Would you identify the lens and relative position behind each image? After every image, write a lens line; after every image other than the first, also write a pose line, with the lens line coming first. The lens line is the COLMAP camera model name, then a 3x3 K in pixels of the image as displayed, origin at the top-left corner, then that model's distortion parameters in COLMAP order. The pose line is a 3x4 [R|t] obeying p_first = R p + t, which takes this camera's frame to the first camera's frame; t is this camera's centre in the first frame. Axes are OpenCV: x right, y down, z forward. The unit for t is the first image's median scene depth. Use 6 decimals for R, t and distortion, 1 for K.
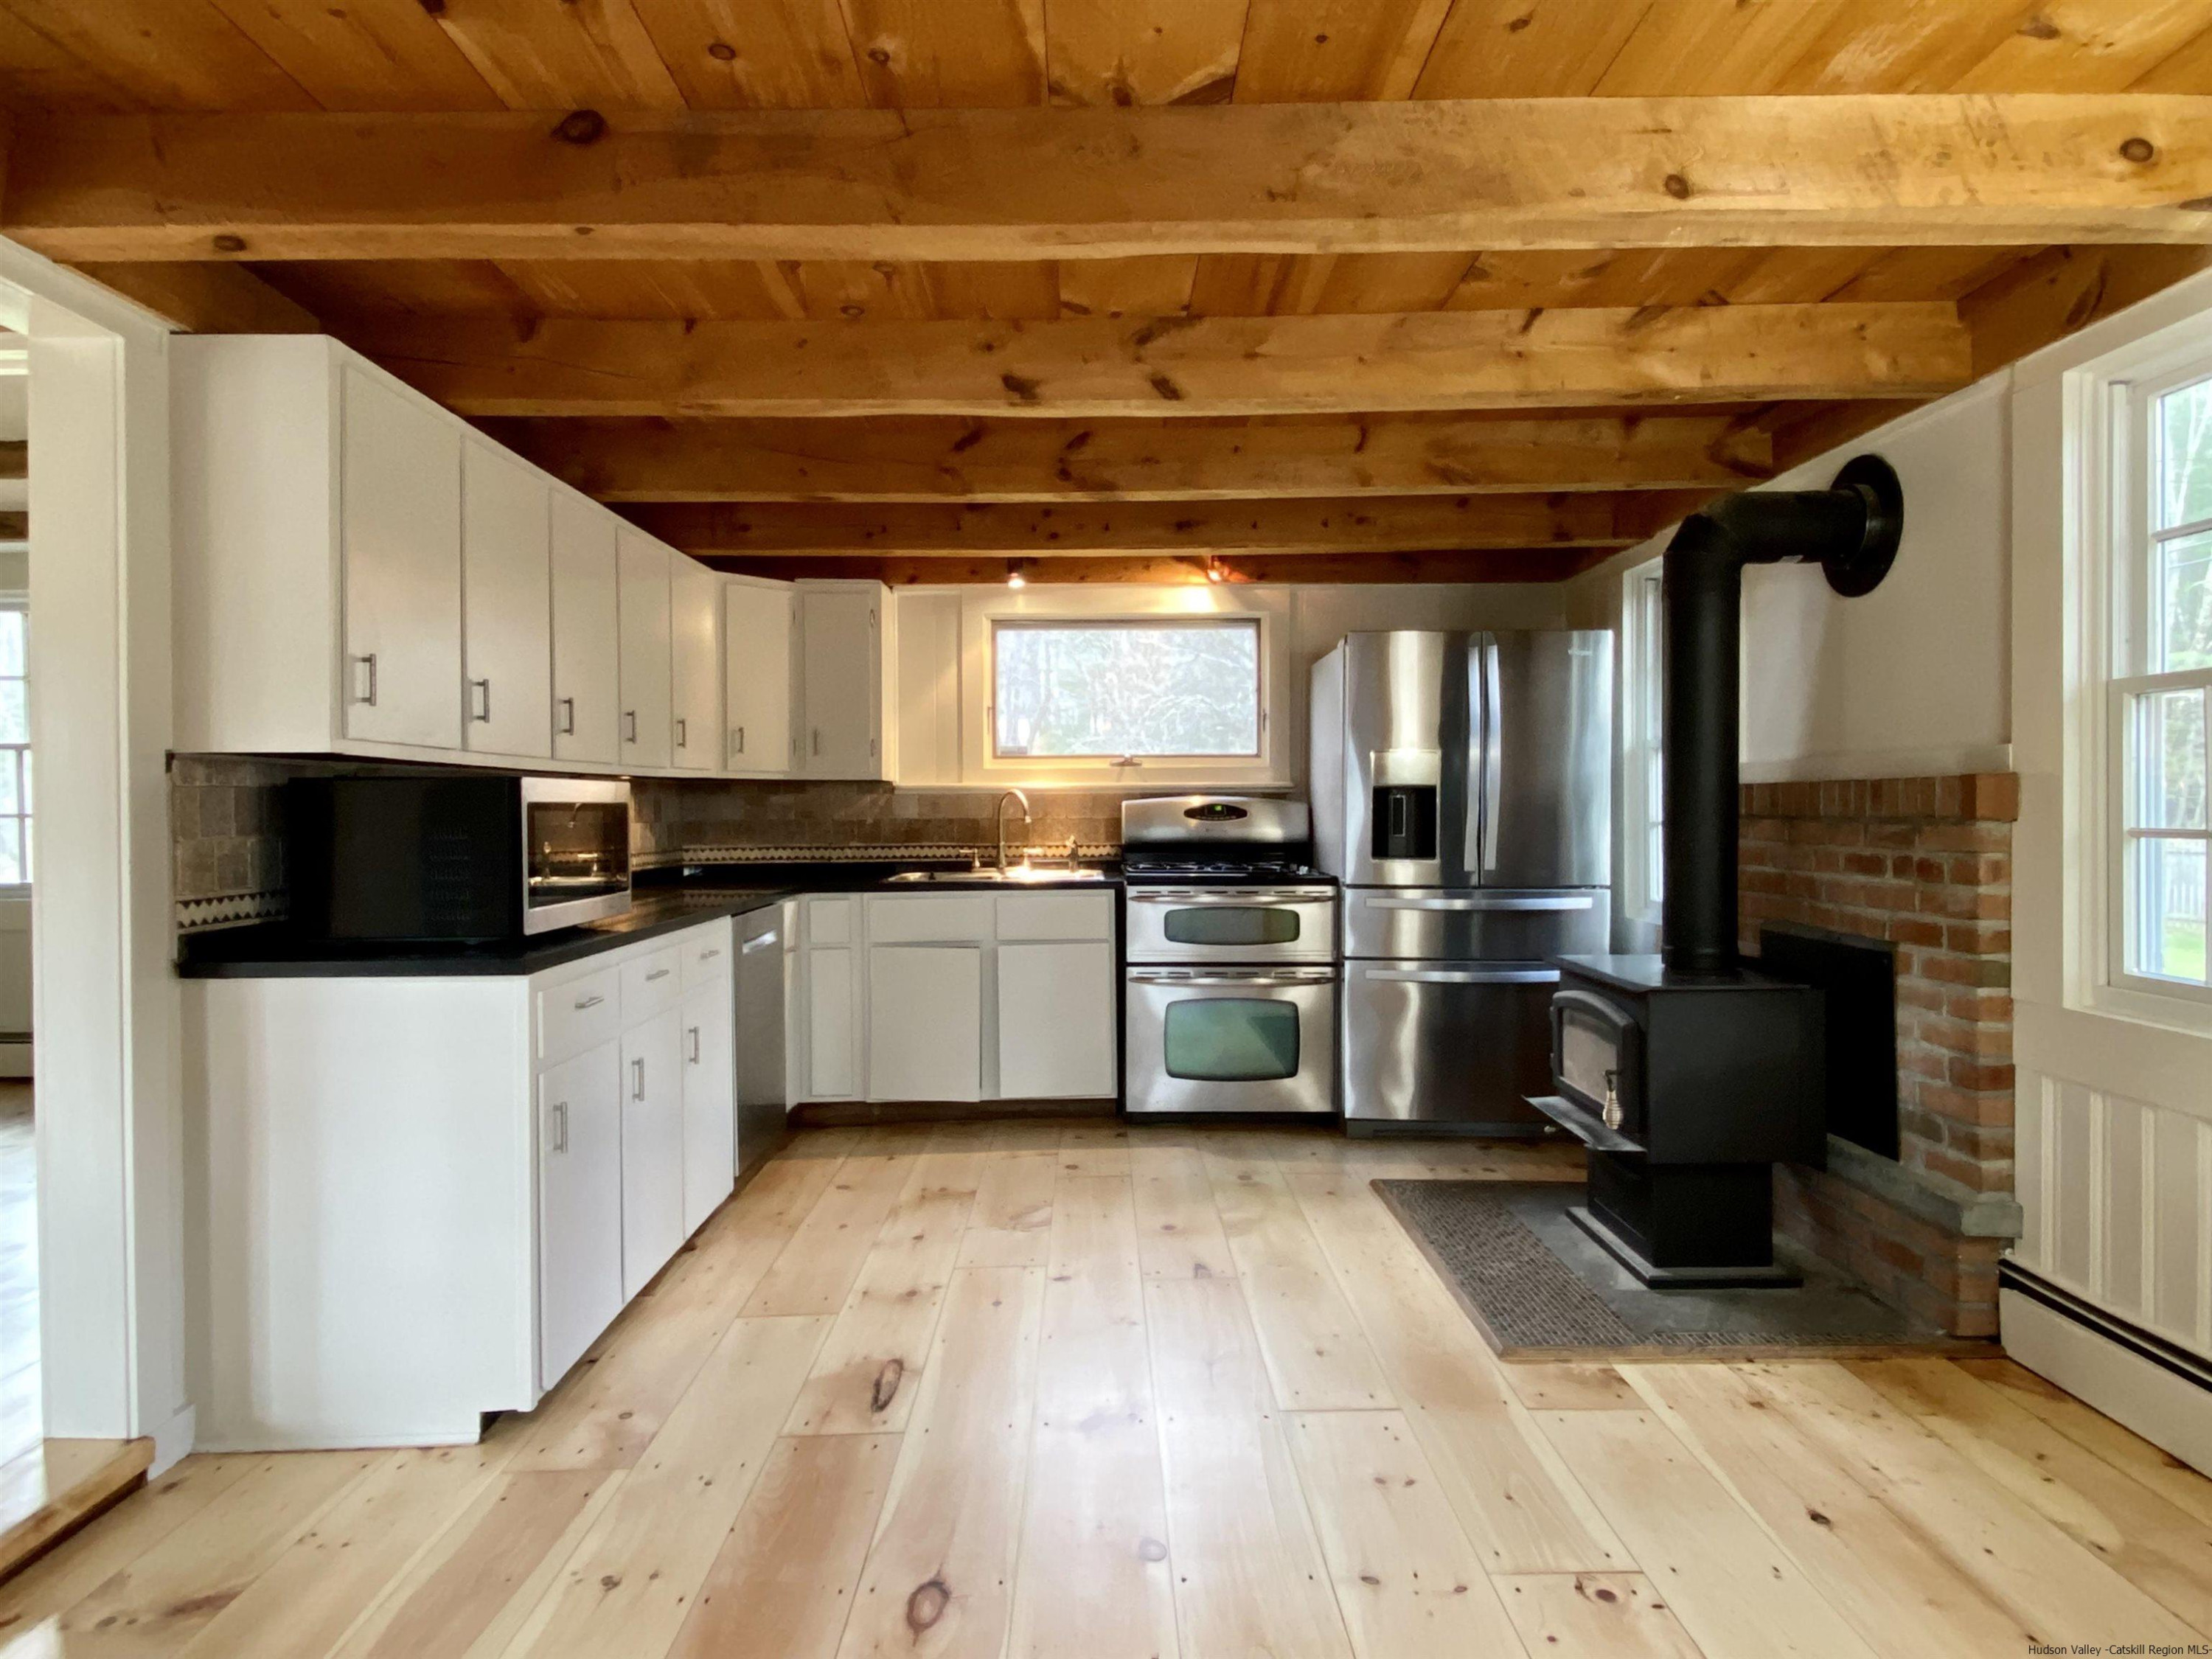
lens RADIAL K [[1270.8, 0, 1051.7], [0, 1270.8, 814.6], [0, 0, 1]] dist [0.043300, -0.045404]
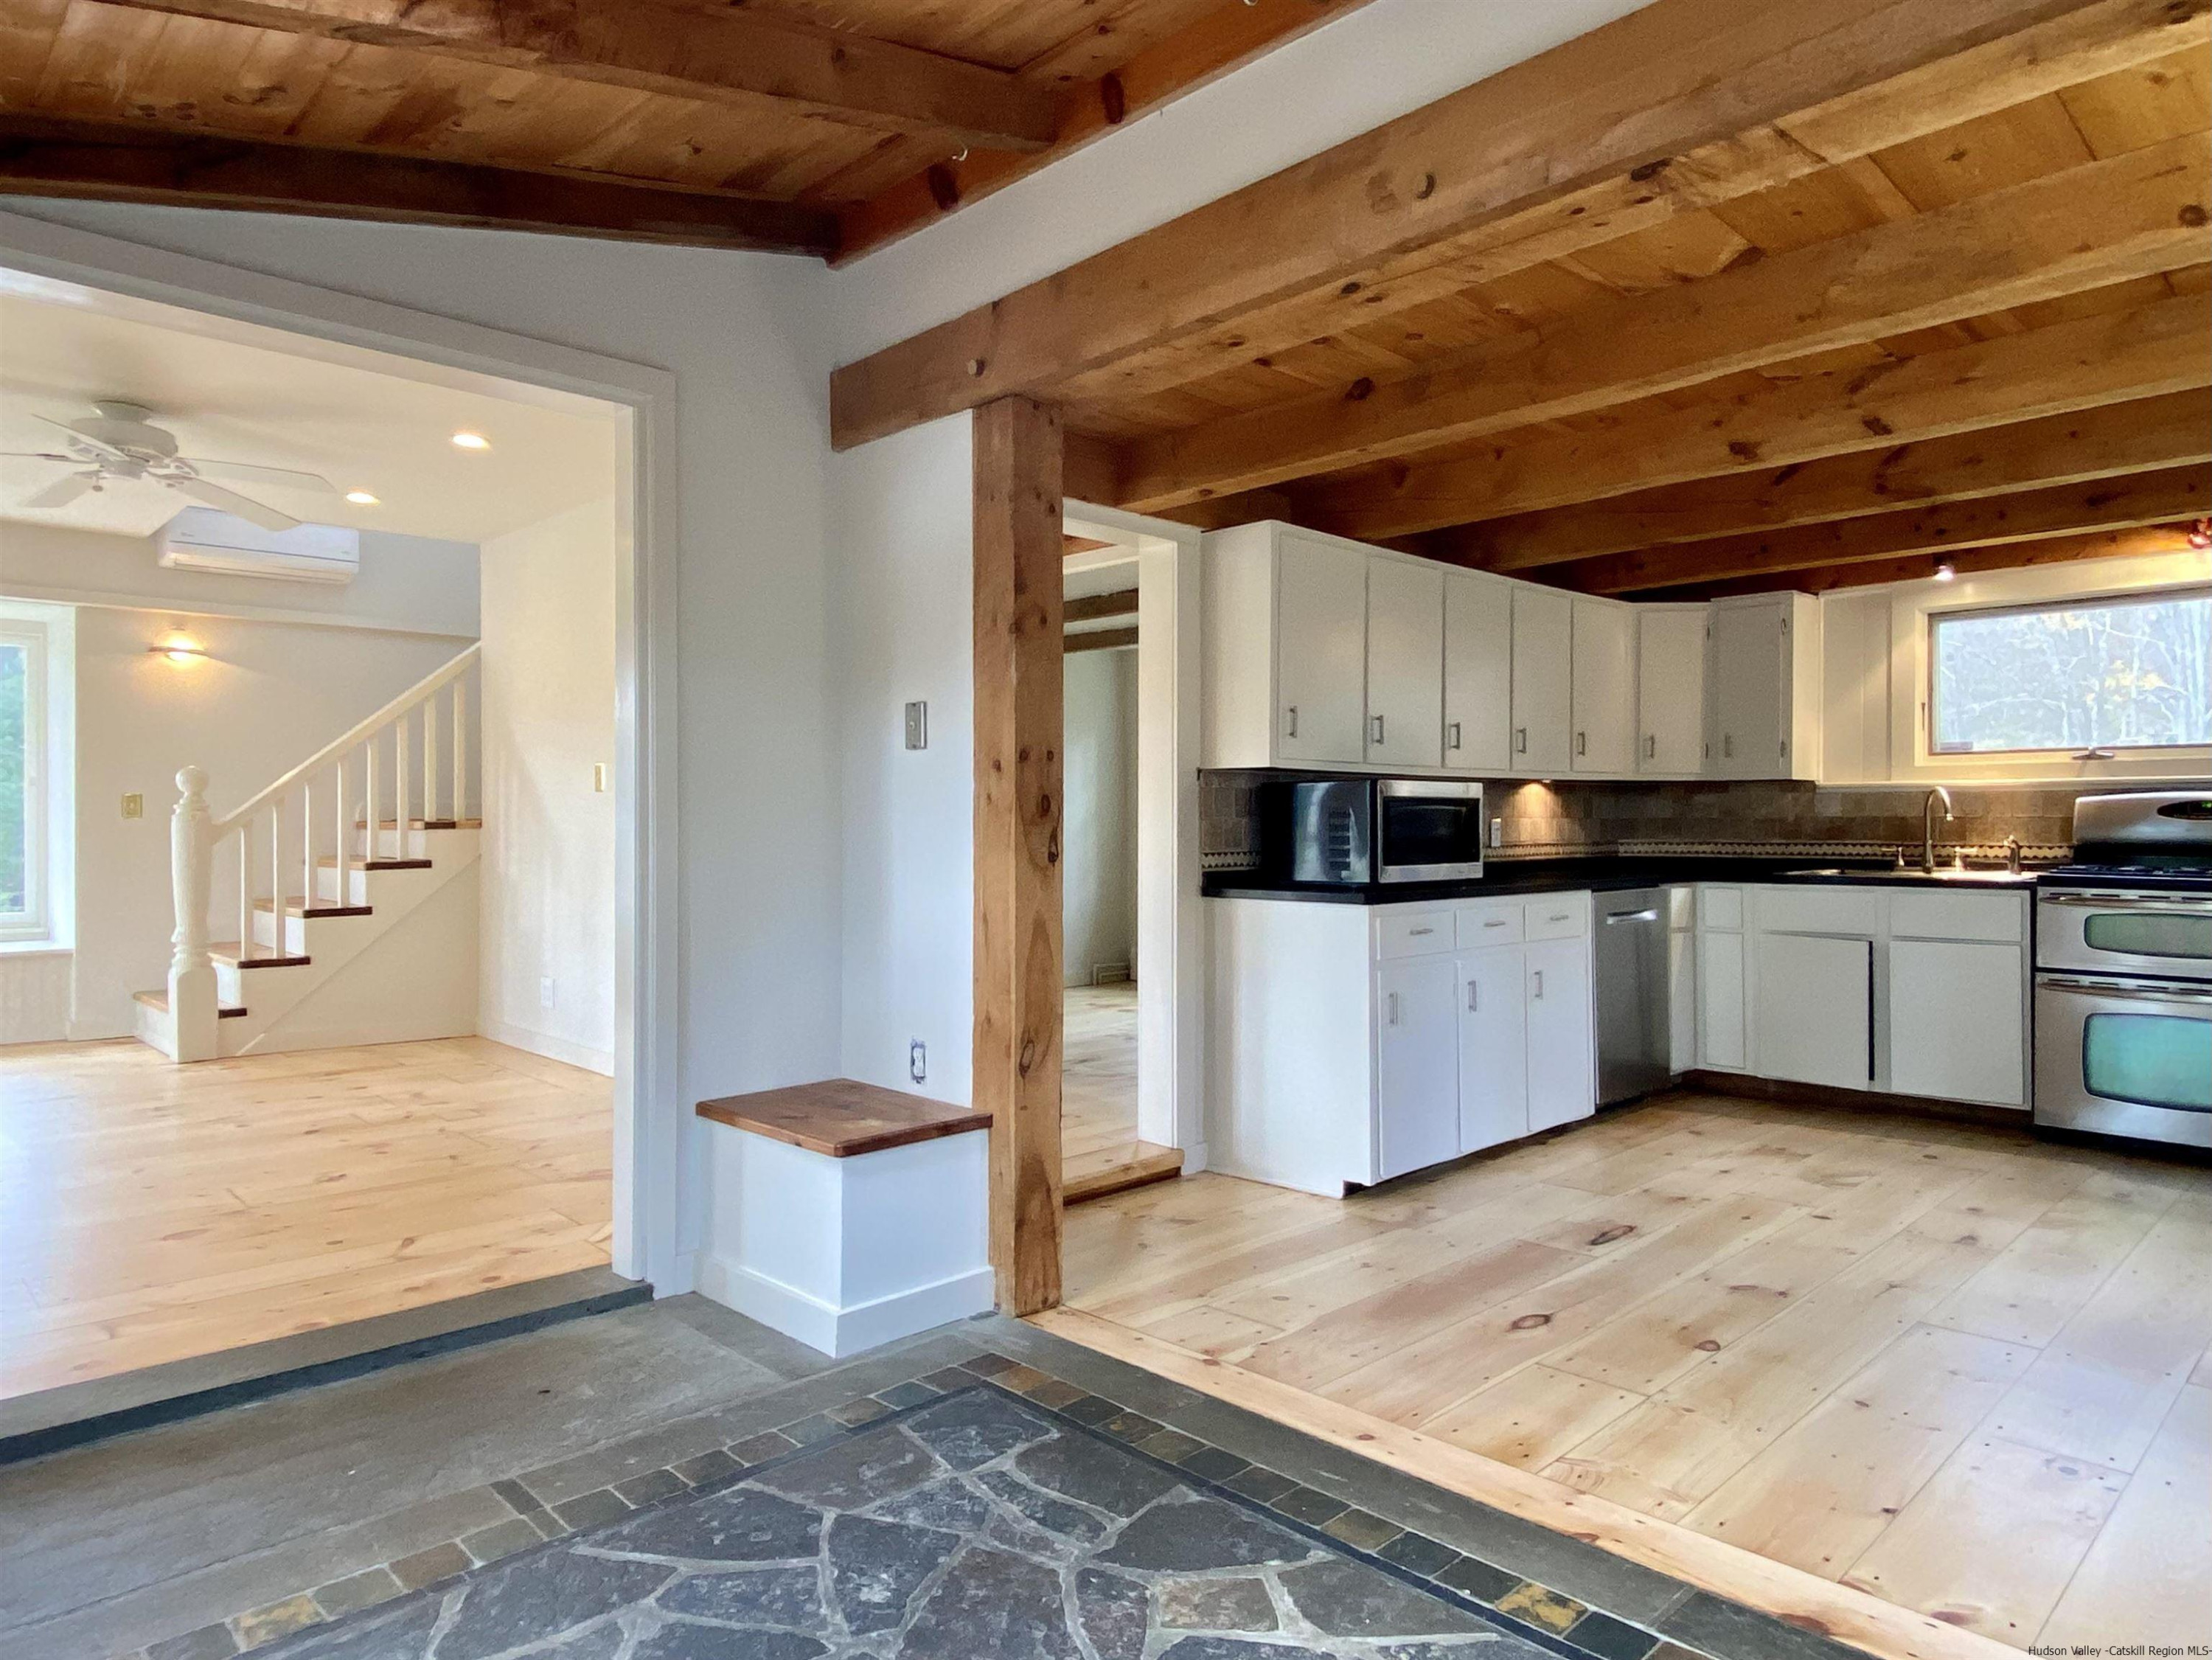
lens RADIAL K [[1270.9, 0, 1051.7], [0, 1270.9, 815.1], [0, 0, 1]] dist [0.043300, -0.045404]
pose [[0.667892, 0.004014, -0.744248, 0.289835], [-0.009676, 0.999948, -0.003291, 0.013775], [0.744196, 0.009399, 0.667896, -0.194541]]
